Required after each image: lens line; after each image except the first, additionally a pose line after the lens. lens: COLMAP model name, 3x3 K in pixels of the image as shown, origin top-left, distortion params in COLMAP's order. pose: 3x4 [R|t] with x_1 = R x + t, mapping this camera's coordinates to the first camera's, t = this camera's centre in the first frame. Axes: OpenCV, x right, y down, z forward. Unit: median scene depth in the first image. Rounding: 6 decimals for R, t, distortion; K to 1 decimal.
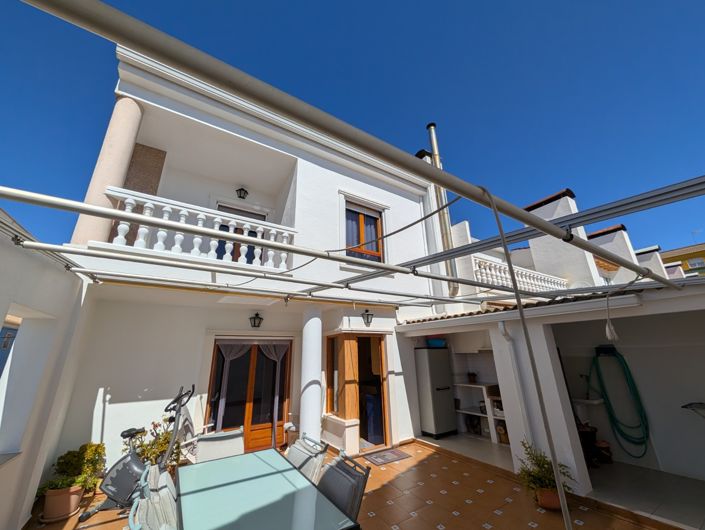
lens RADIAL K [[270.9, 0, 352.6], [0, 270.9, 264.2], [0, 0, 1]] dist [-0.000830, 0.000107]
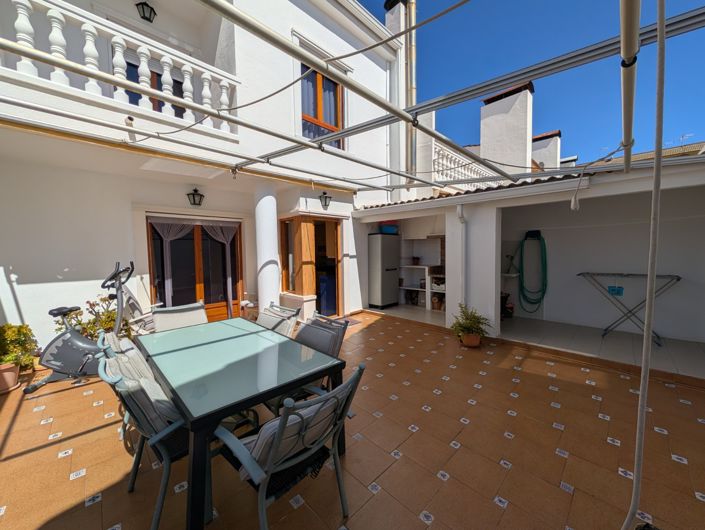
lens RADIAL K [[270.9, 0, 353.3], [0, 270.9, 264.3], [0, 0, 1]] dist [-0.000830, 0.000107]
pose [[0.975489, -0.003737, 0.220017, -0.060804], [-0.076382, 0.931938, 0.354482, 0.065245], [-0.206367, -0.362598, 0.908810, 0.043403]]
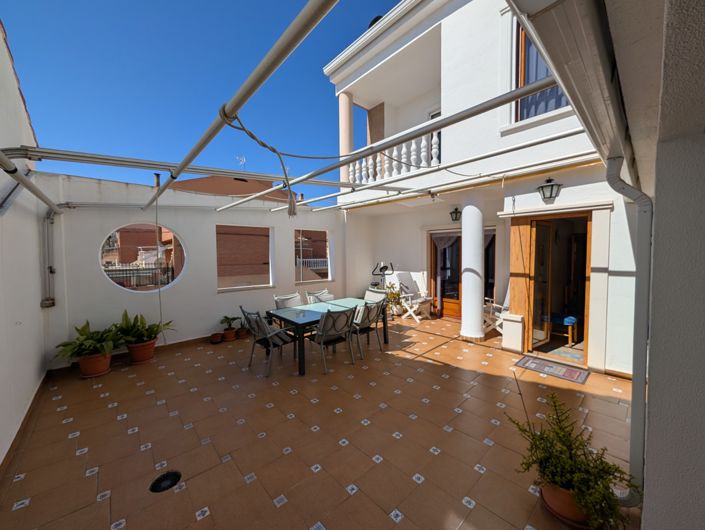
lens RADIAL K [[270.9, 0, 351.6], [0, 270.9, 263.9], [0, 0, 1]] dist [-0.000830, 0.000107]
pose [[0.172800, 0.061278, -0.983049, 0.674503], [0.316449, 0.941695, 0.114325, 0.142373], [0.932738, -0.330841, 0.143333, 0.403174]]
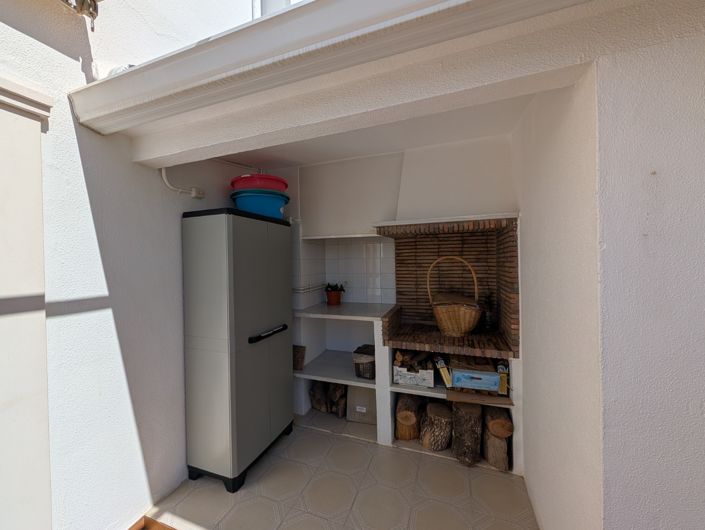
lens RADIAL K [[270.9, 0, 351.9], [0, 270.9, 263.2], [0, 0, 1]] dist [-0.000830, 0.000107]
pose [[0.793393, 0.001622, 0.608708, 0.222392], [-0.190592, 0.950376, 0.245886, 0.289784], [-0.578103, -0.311099, 0.754331, 0.753746]]
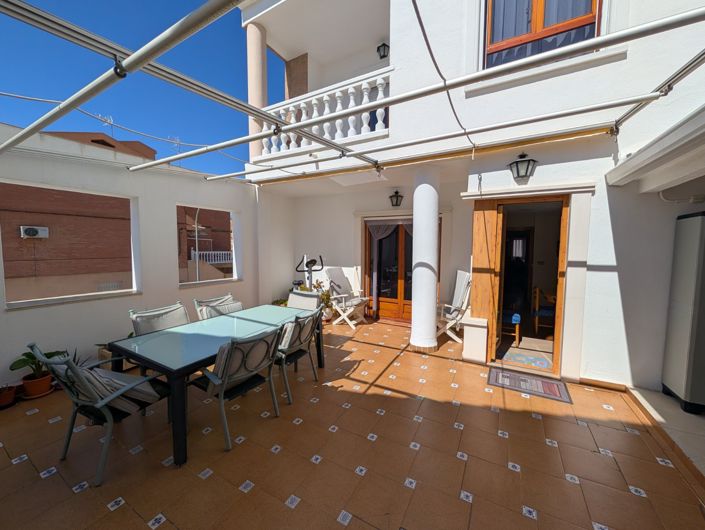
lens RADIAL K [[270.9, 0, 351.8], [0, 270.9, 264.0], [0, 0, 1]] dist [-0.000830, 0.000107]
pose [[0.479304, 0.081777, -0.873831, 0.407473], [0.261953, 0.936937, 0.231367, 0.168378], [0.837645, -0.339798, 0.427655, 0.420400]]
